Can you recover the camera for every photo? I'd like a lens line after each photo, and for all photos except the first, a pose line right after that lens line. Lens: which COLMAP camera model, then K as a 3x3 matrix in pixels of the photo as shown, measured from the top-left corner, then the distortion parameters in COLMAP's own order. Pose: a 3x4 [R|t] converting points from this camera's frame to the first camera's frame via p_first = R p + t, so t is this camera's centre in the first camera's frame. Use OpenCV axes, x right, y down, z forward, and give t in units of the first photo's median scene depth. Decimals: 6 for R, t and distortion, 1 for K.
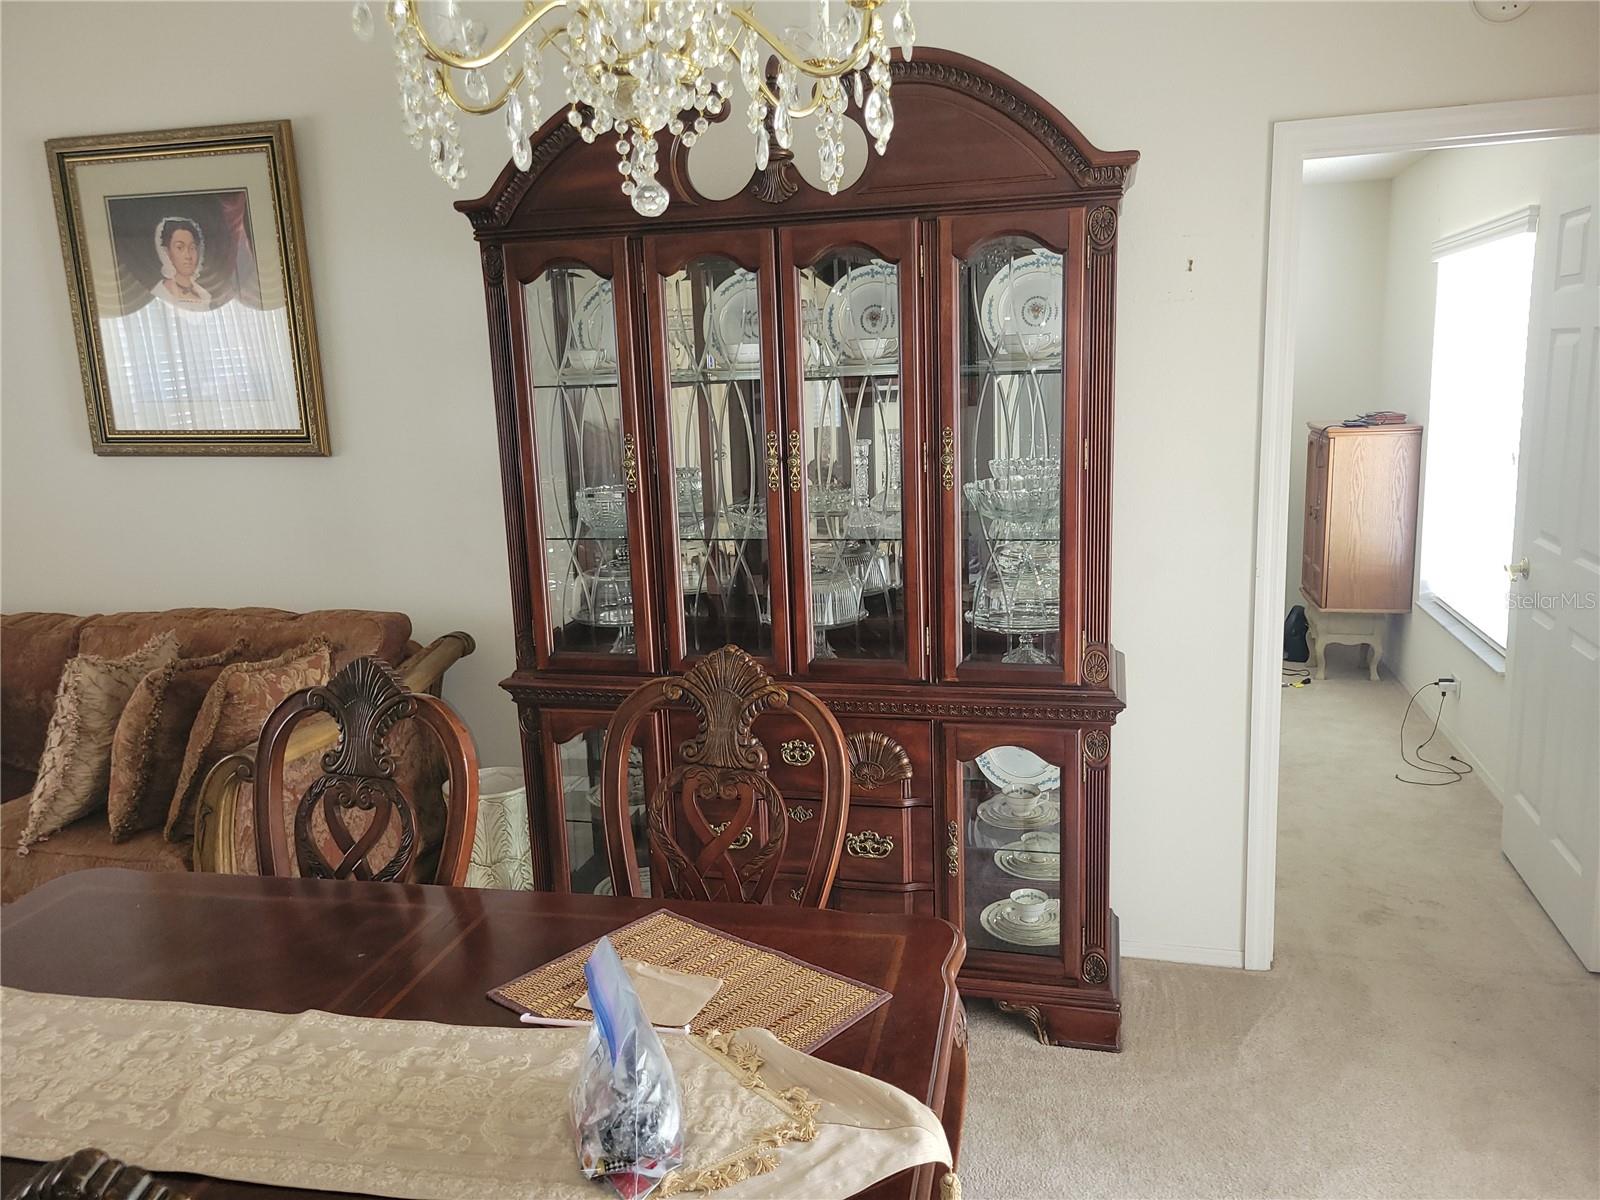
lens RADIAL K [[1202.4, 0, 796.5], [0, 1202.4, 599.9], [0, 0, 1]] dist [0.045338, -0.026682]
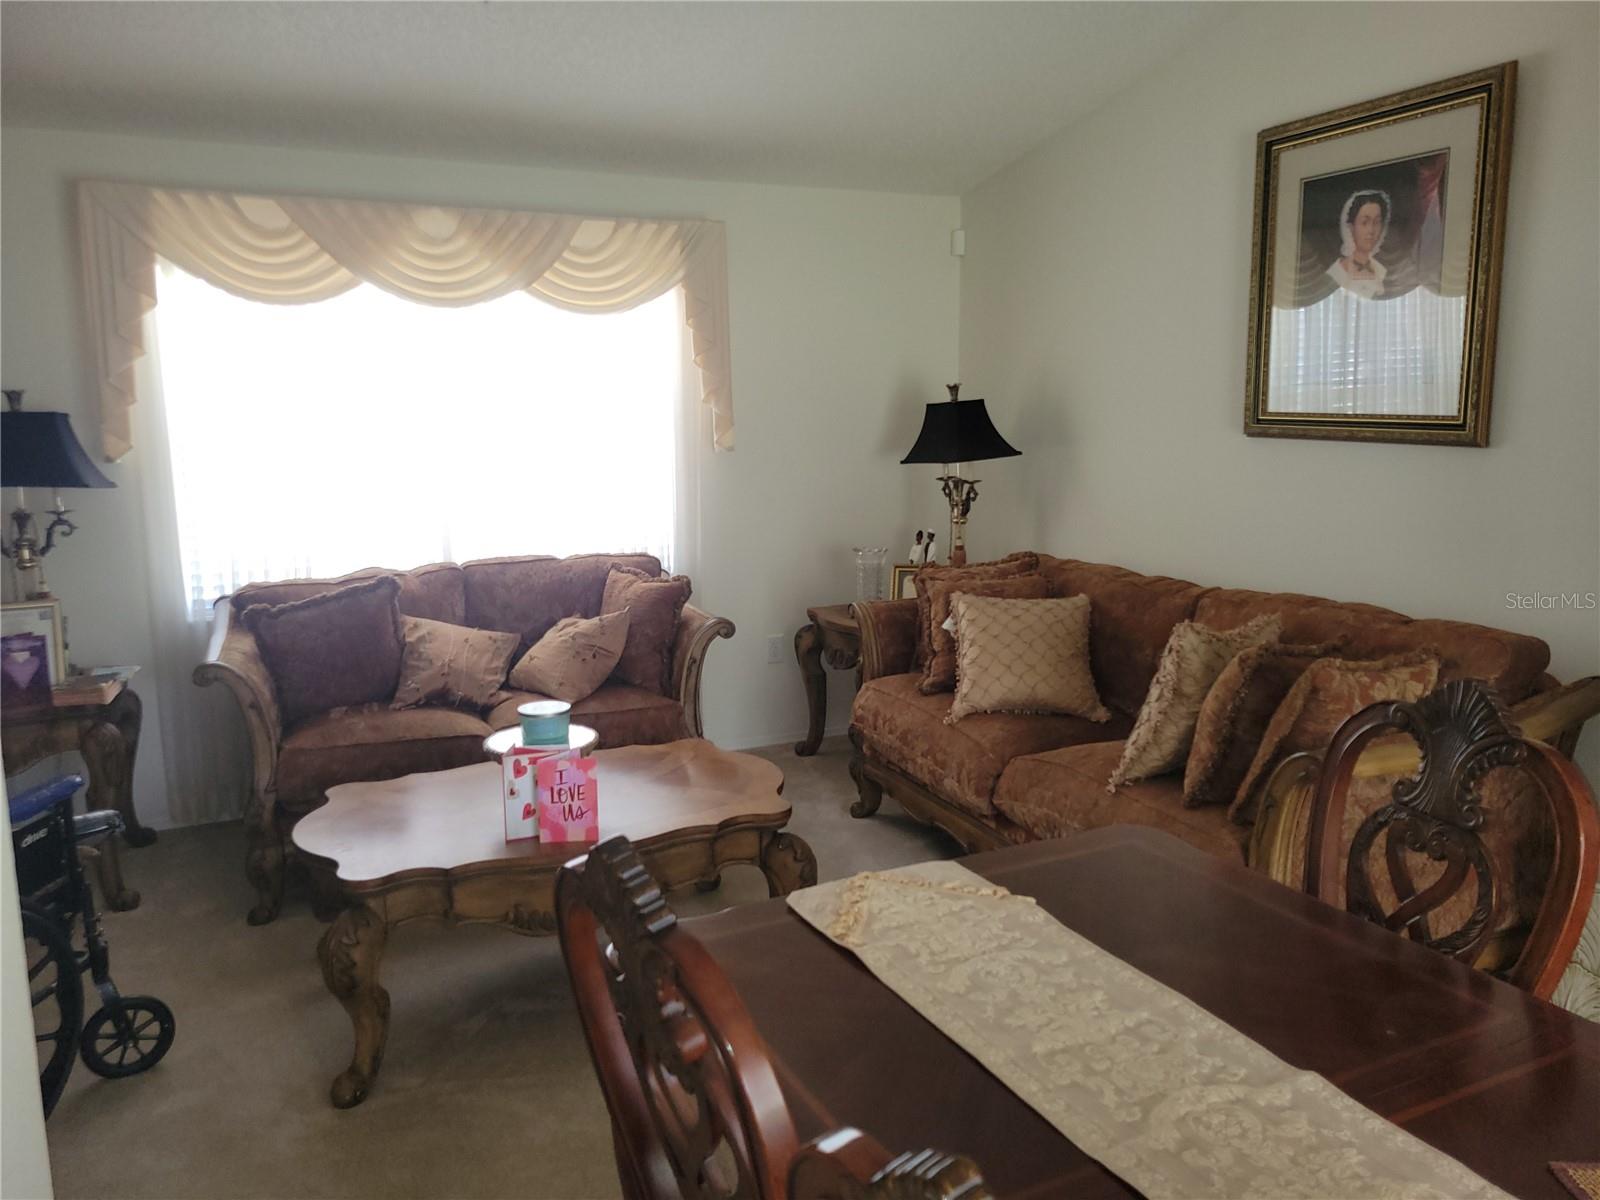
lens RADIAL K [[1202.4, 0, 783.4], [0, 1202.4, 584.3], [0, 0, 1]] dist [0.045338, -0.026682]
pose [[0.621837, 0.150230, -0.768602, -0.013302], [-0.158950, 0.985212, 0.063971, 0.003050], [0.766847, 0.082390, 0.636520, 0.069266]]
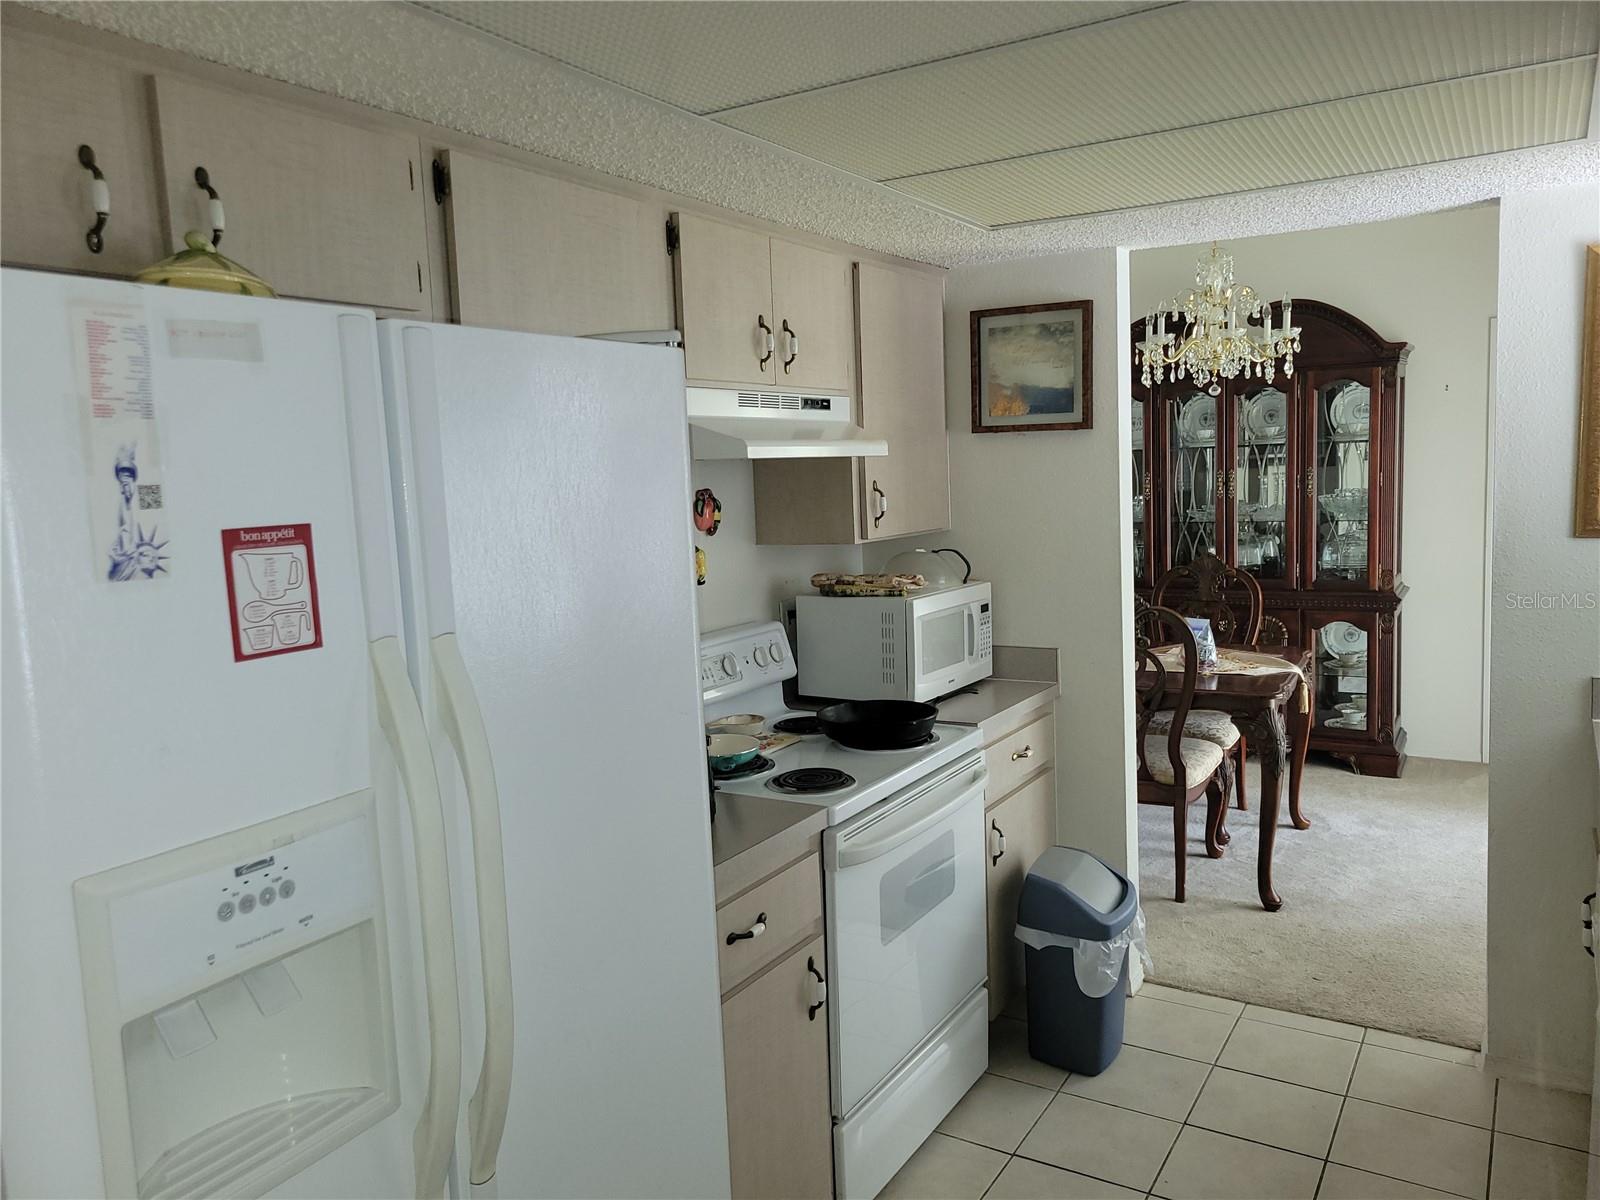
lens RADIAL K [[1202.4, 0, 792.9], [0, 1202.4, 591.3], [0, 0, 1]] dist [0.045338, -0.026682]
pose [[0.958652, 0.029331, -0.283066, -0.159724], [-0.053968, 0.995362, -0.079633, 0.341449], [0.279417, 0.091617, 0.955789, -1.478320]]
